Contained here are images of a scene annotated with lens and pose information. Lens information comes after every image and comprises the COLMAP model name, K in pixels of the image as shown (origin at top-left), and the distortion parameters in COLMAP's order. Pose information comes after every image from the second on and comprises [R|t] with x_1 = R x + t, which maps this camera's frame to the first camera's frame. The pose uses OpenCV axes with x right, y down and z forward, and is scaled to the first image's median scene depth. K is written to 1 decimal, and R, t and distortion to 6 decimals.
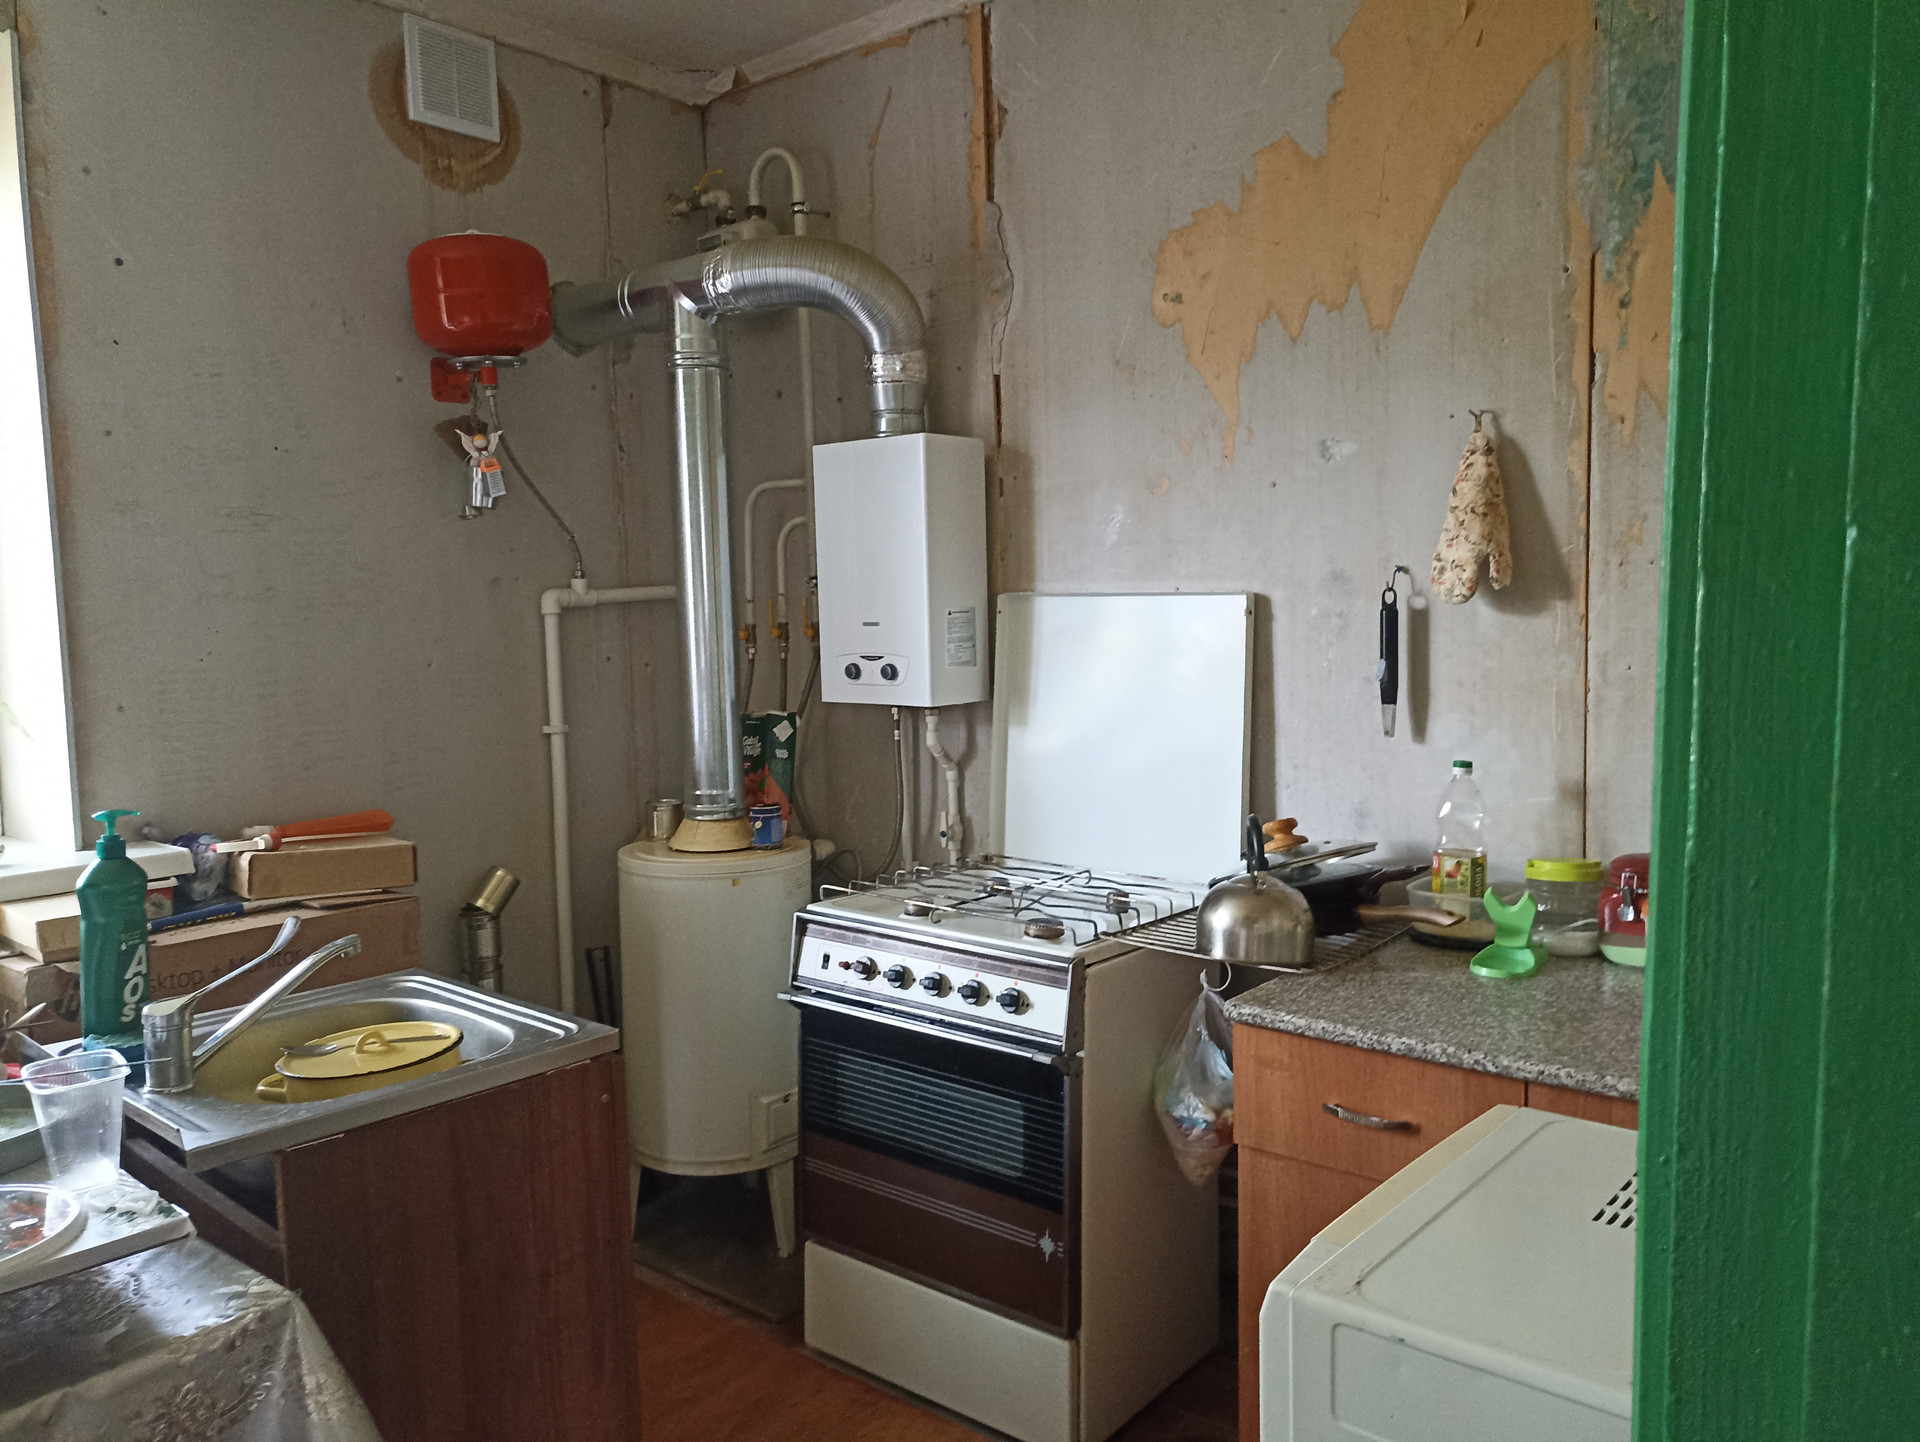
lens RADIAL K [[1451.6, 0, 957.8], [0, 1451.6, 724.8], [0, 0, 1]] dist [0.035494, -0.031961]
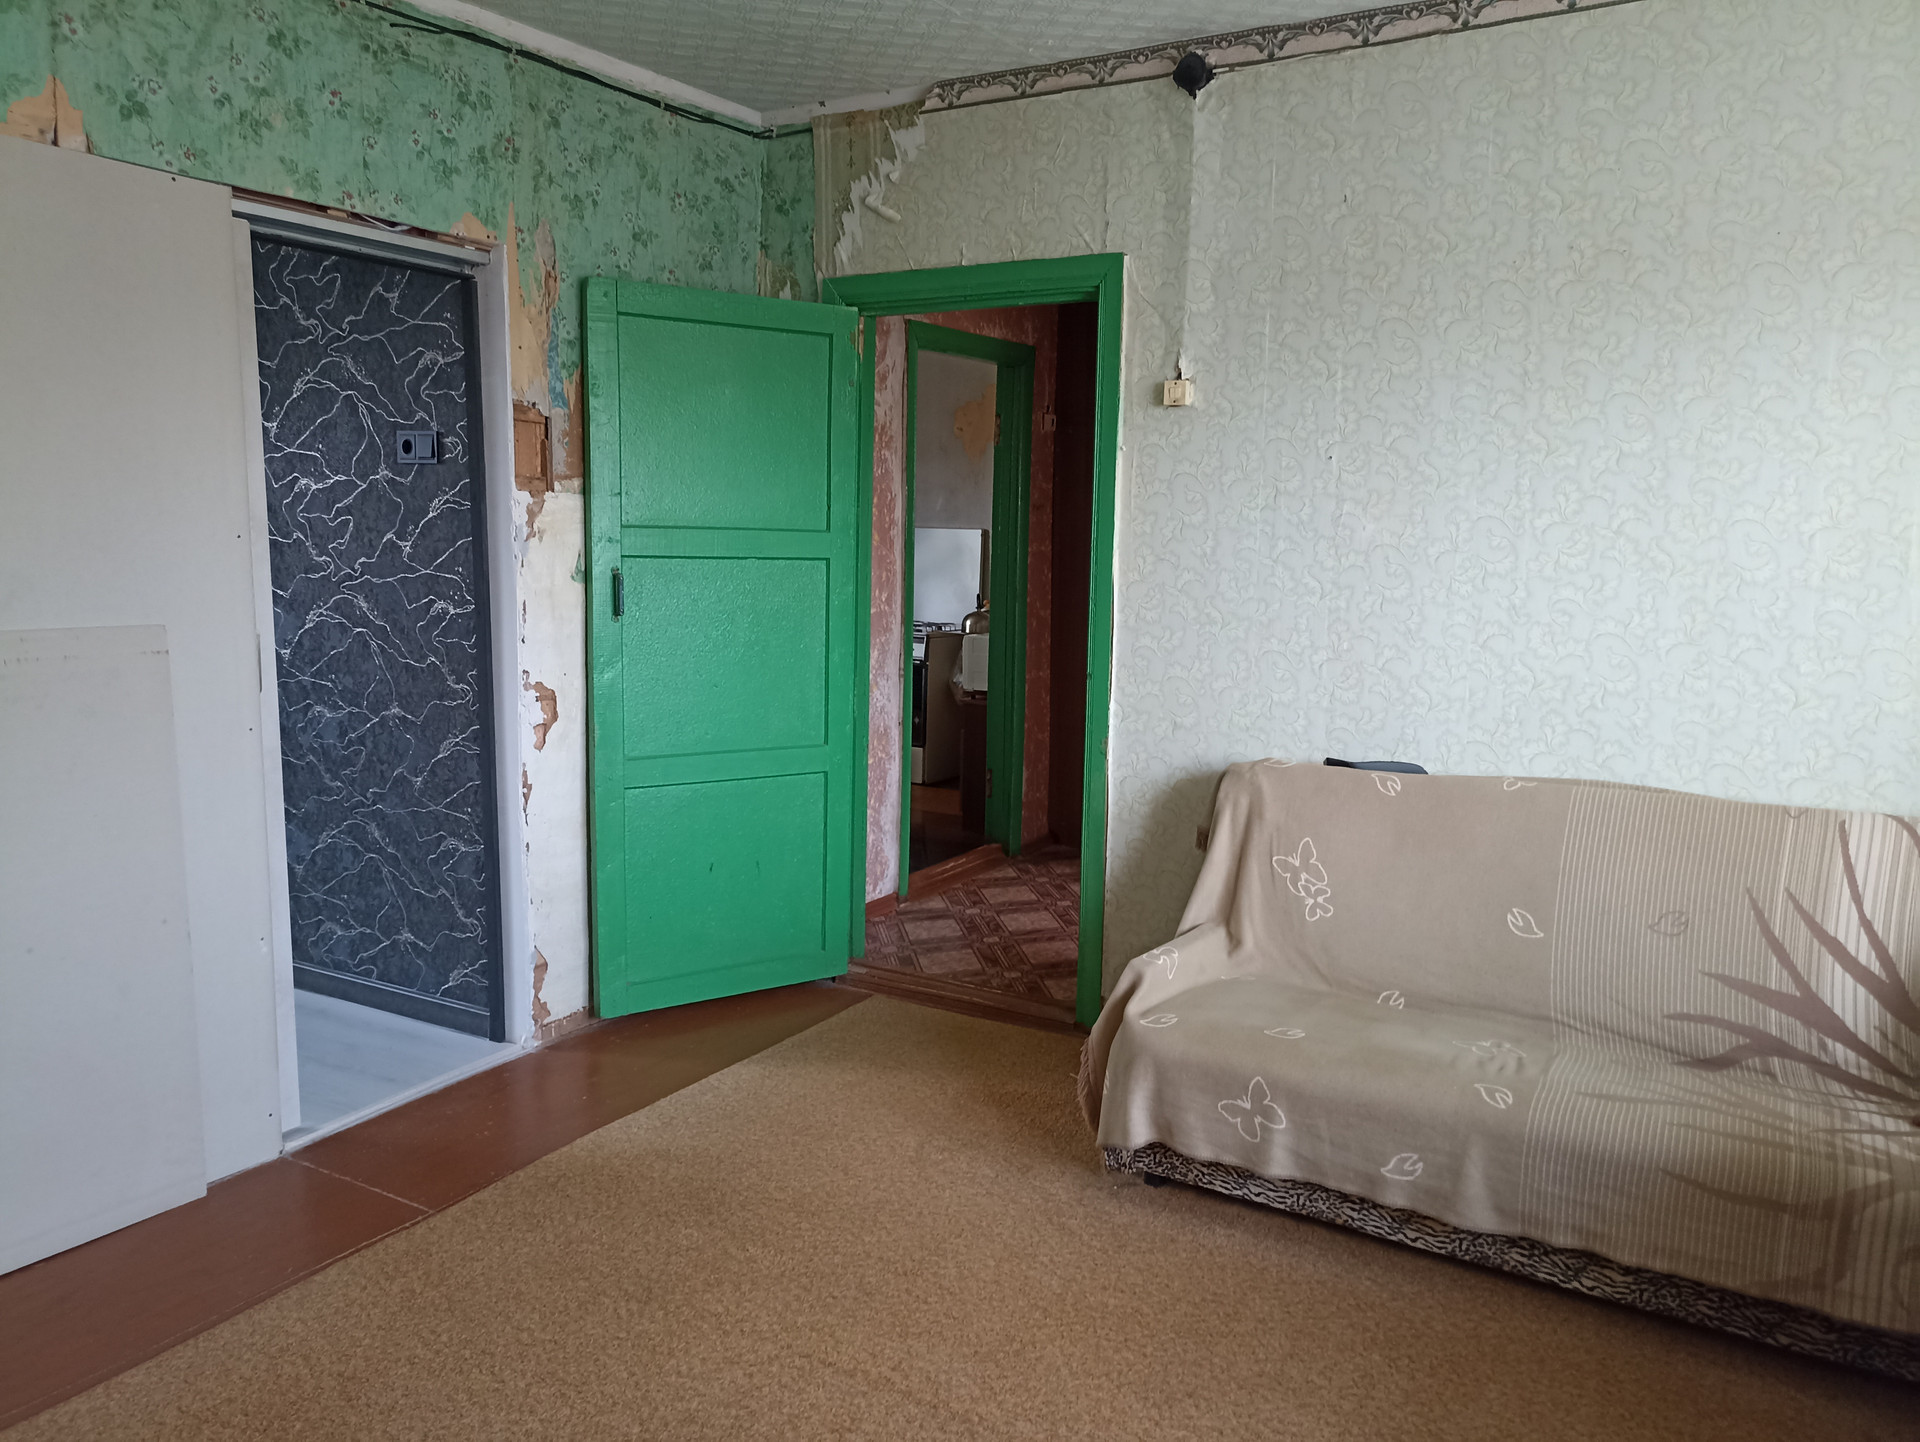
lens RADIAL K [[1451.6, 0, 959.4], [0, 1451.6, 738.3], [0, 0, 1]] dist [0.035494, -0.031961]
pose [[0.990019, 0.008998, 0.140648, -0.315106], [-0.019769, 0.996960, 0.075371, 0.139242], [-0.139543, -0.077399, 0.987187, -2.351469]]
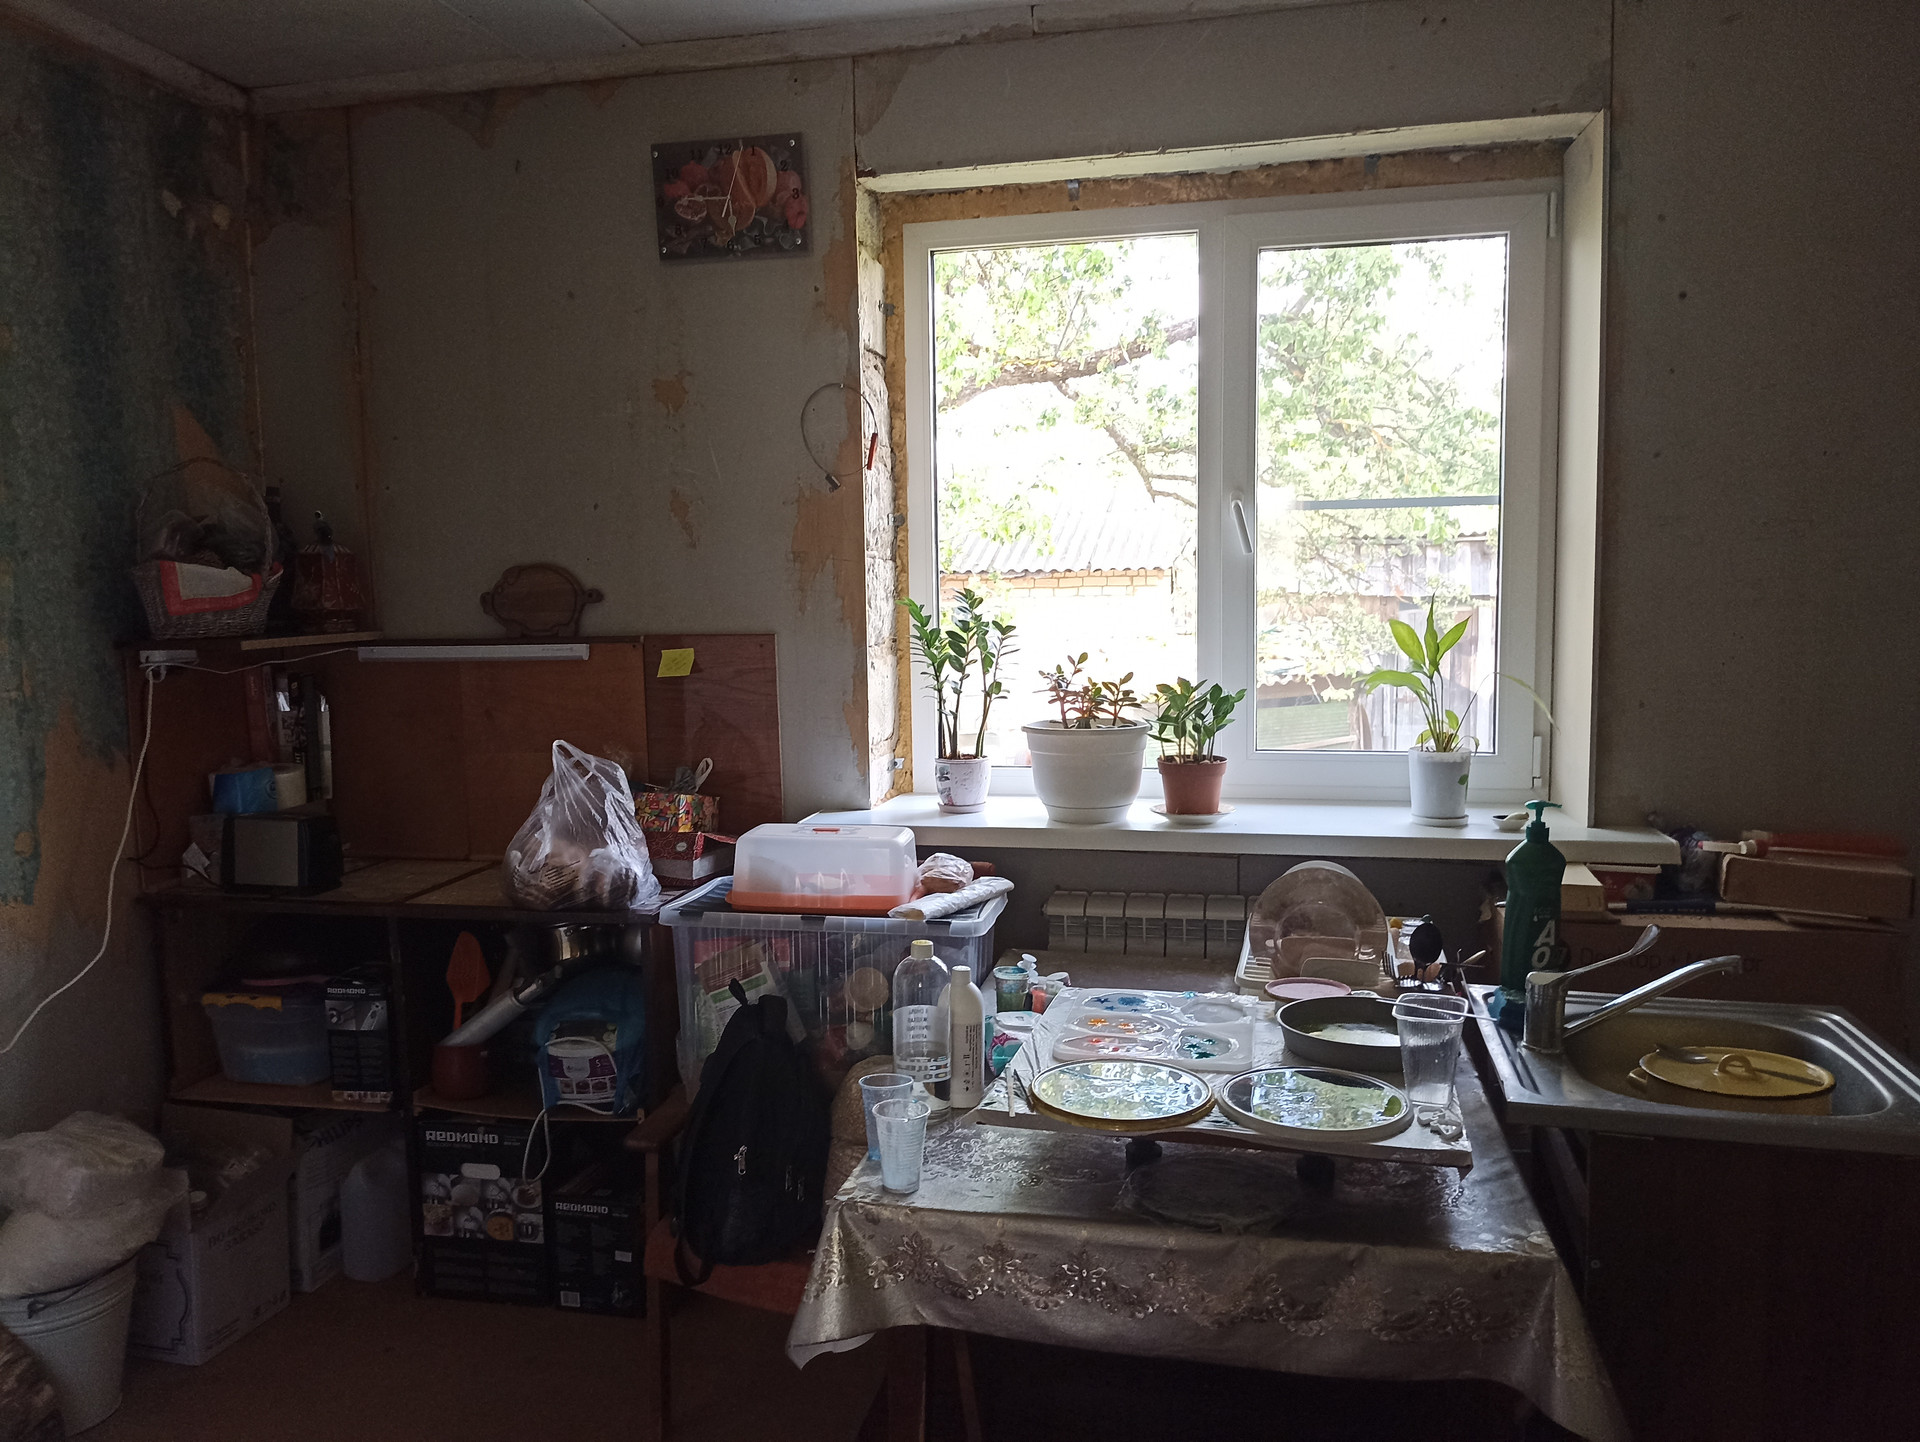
lens RADIAL K [[1451.6, 0, 951.9], [0, 1451.6, 715.3], [0, 0, 1]] dist [0.035494, -0.031961]
pose [[0.447392, 0.088334, -0.889965, 0.182999], [-0.071023, 0.995477, 0.063103, -0.037602], [0.891514, 0.034976, 0.451642, 0.040413]]
